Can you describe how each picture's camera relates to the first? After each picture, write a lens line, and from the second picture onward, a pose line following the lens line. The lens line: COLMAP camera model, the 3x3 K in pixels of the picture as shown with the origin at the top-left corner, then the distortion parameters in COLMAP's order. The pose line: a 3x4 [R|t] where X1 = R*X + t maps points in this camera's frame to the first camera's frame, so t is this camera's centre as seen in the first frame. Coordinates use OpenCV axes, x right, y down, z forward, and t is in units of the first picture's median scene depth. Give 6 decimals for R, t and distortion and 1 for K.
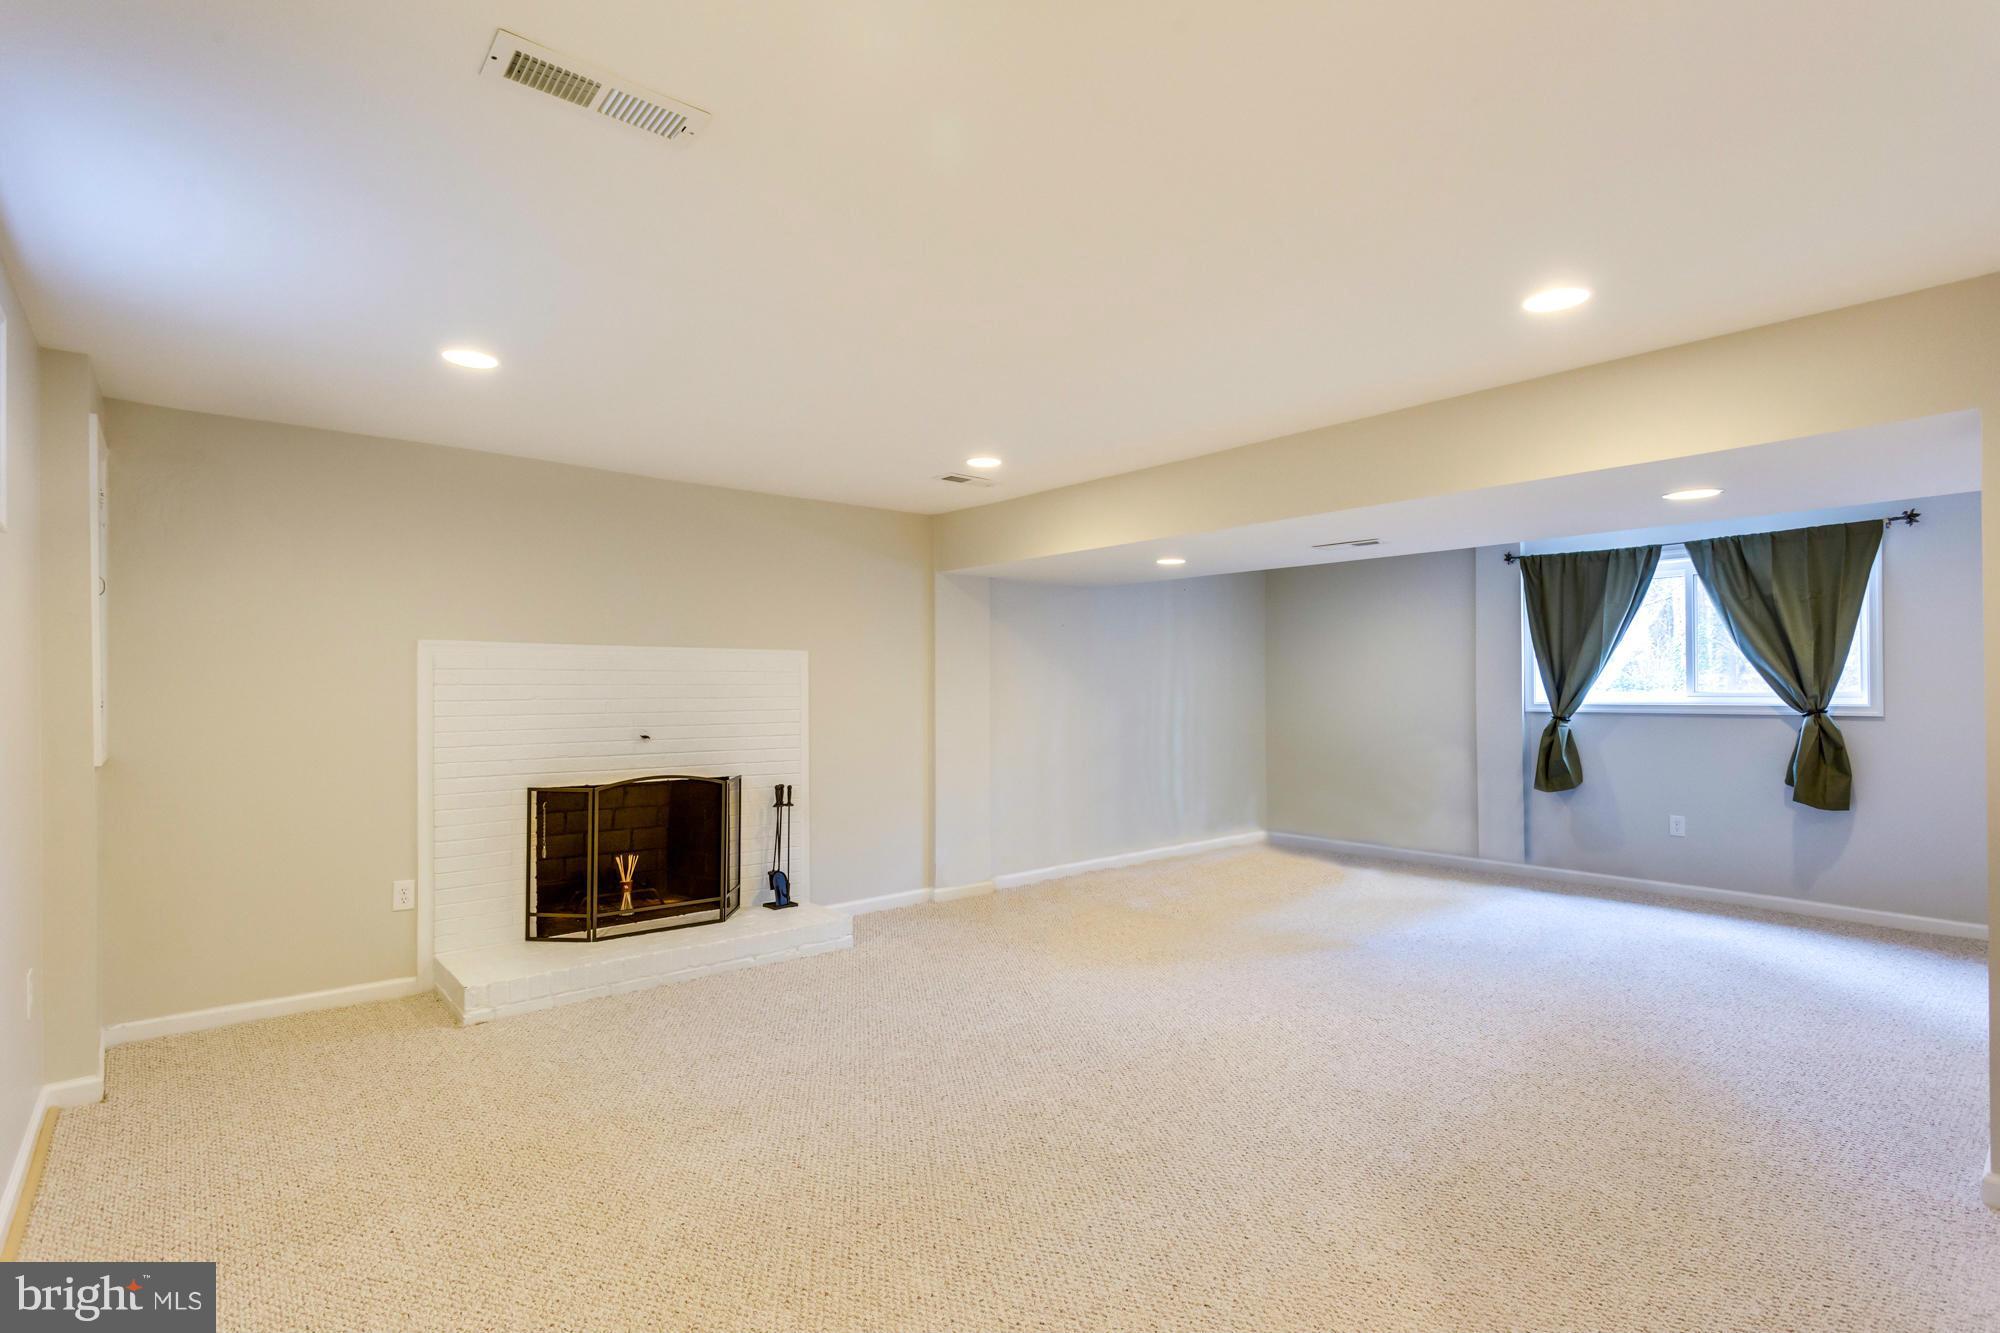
lens RADIAL K [[954.2, 0, 1006.9], [0, 954.2, 677.4], [0, 0, 1]] dist [-0.001027, -0.000143]
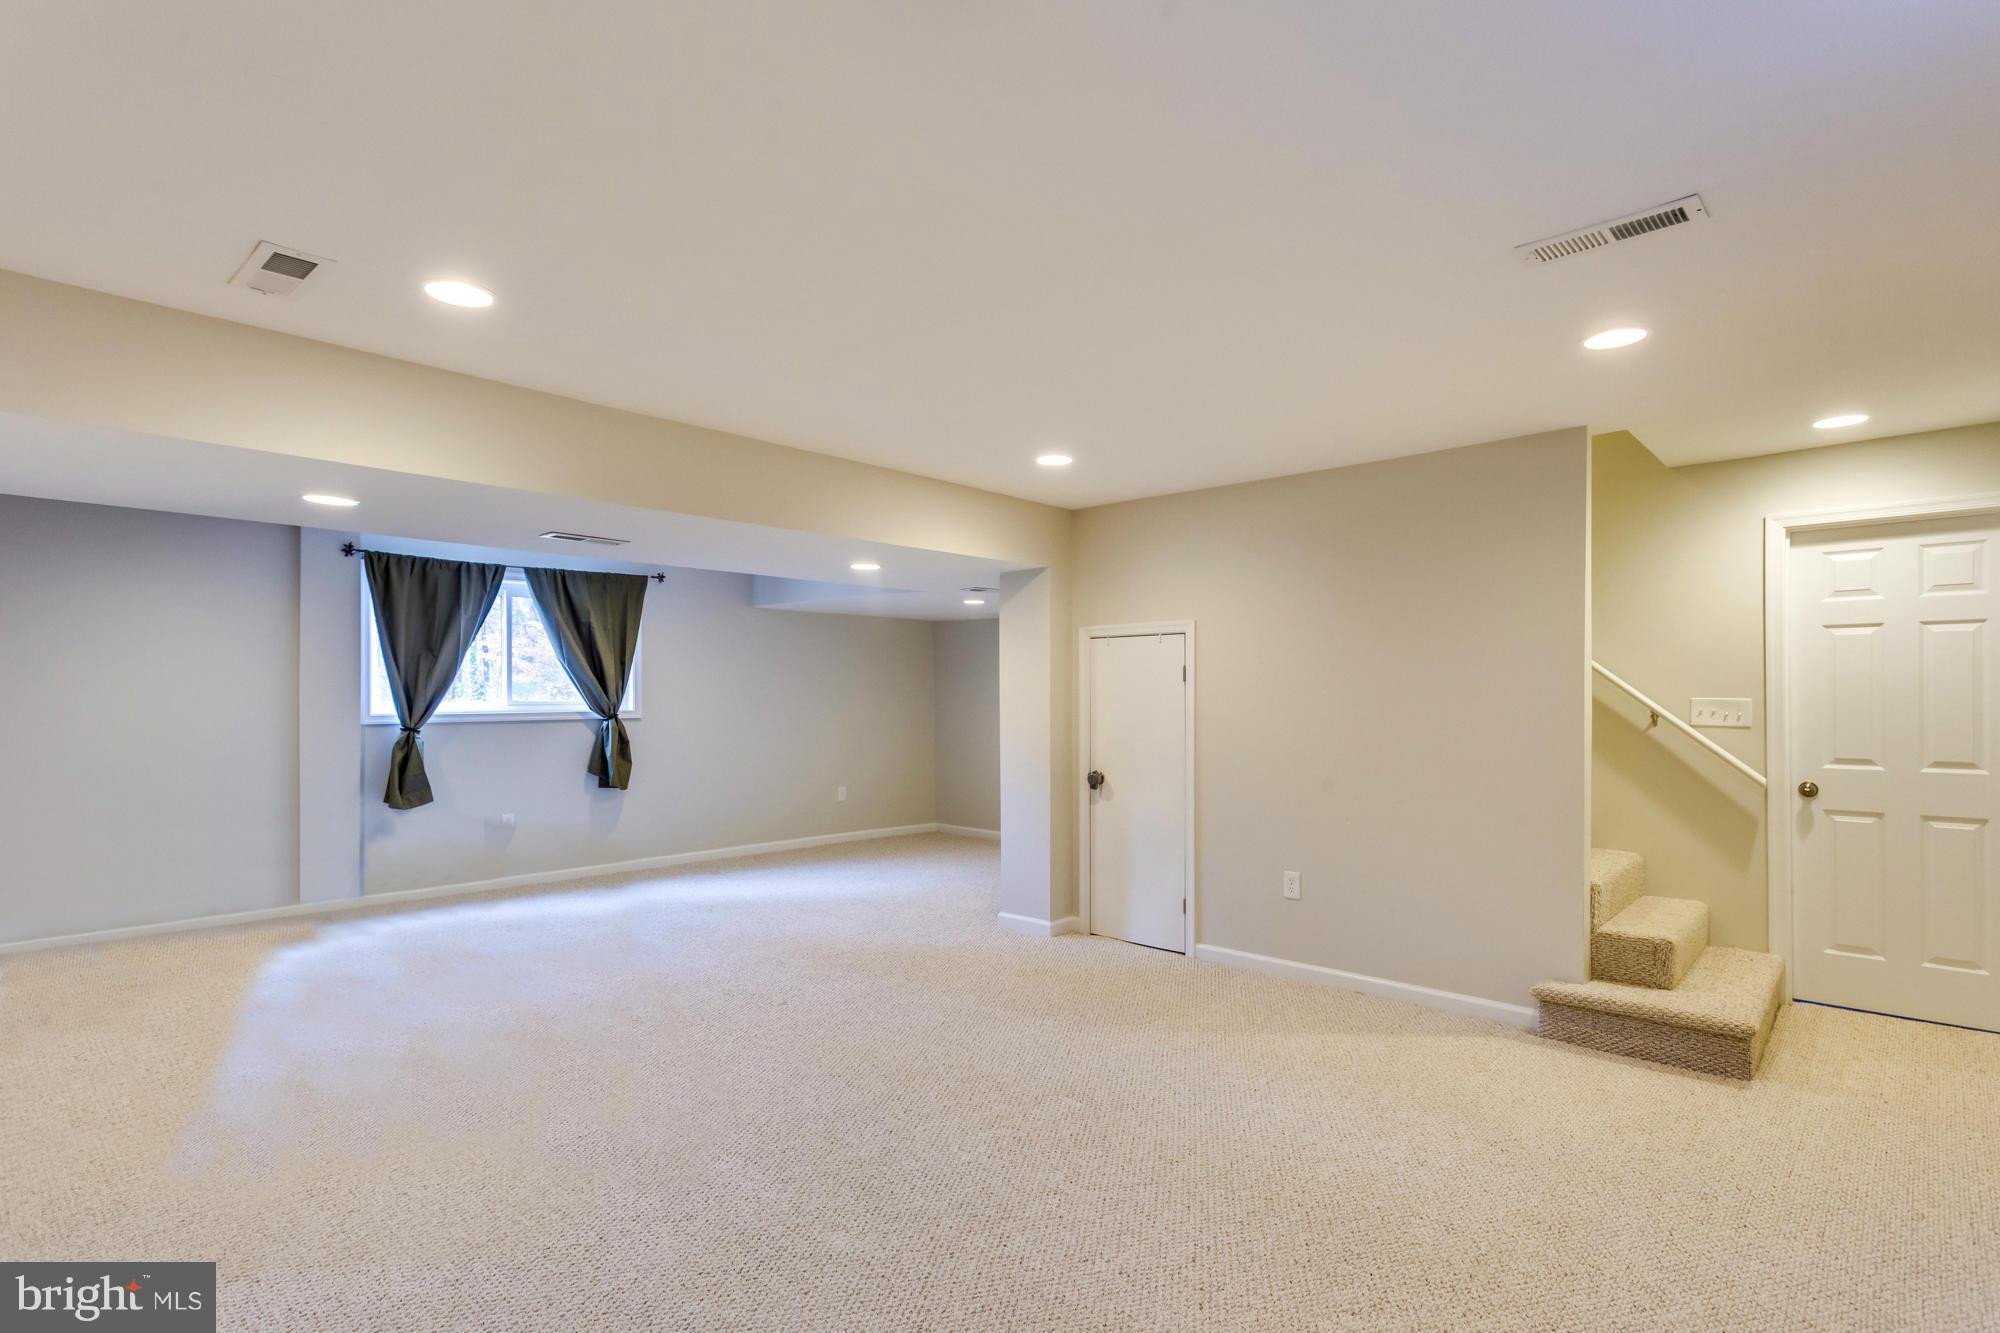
lens RADIAL K [[954.2, 0, 1006.9], [0, 954.2, 677.4], [0, 0, 1]] dist [-0.001027, -0.000143]
pose [[-0.110638, 0.019065, 0.993678, -0.445847], [-0.008284, 0.999764, -0.020104, 0.005222], [-0.993826, -0.010456, -0.110454, 0.540795]]
